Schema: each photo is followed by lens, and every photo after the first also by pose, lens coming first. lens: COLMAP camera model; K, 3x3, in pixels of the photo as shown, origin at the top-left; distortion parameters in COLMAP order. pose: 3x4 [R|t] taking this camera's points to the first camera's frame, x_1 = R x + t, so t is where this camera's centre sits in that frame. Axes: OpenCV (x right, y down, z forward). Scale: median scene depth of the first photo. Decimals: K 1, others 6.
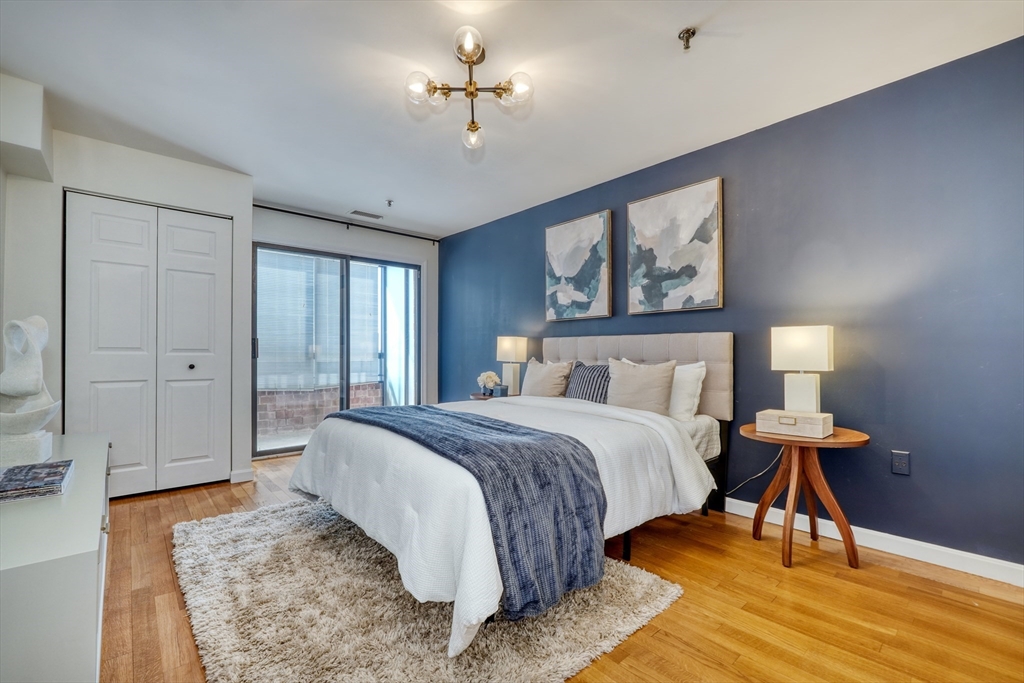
lens RADIAL K [[450.3, 0, 480.7], [0, 450.3, 347.6], [0, 0, 1]] dist [-0.014785, -0.000108]
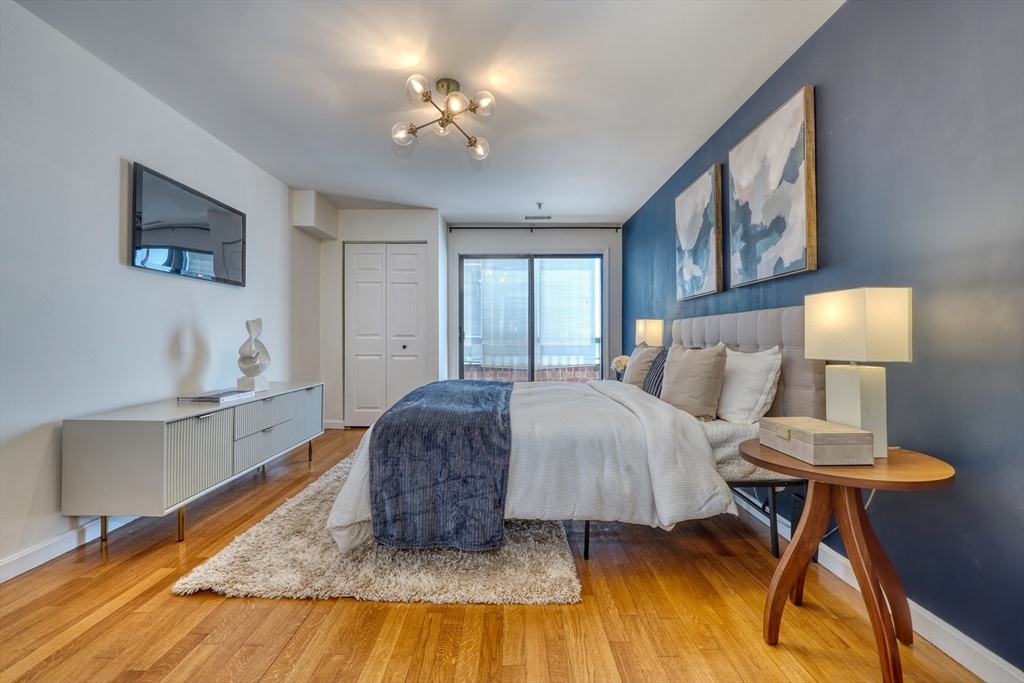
lens RADIAL K [[422.6, 0, 483.8], [0, 422.6, 331.2], [0, 0, 1]] dist [-0.002648, -0.000158]
pose [[0.739951, -0.013195, -0.672531, 0.521571], [0.008367, 0.999911, -0.010411, 0.007961], [0.672608, 0.002077, 0.739996, 0.144204]]
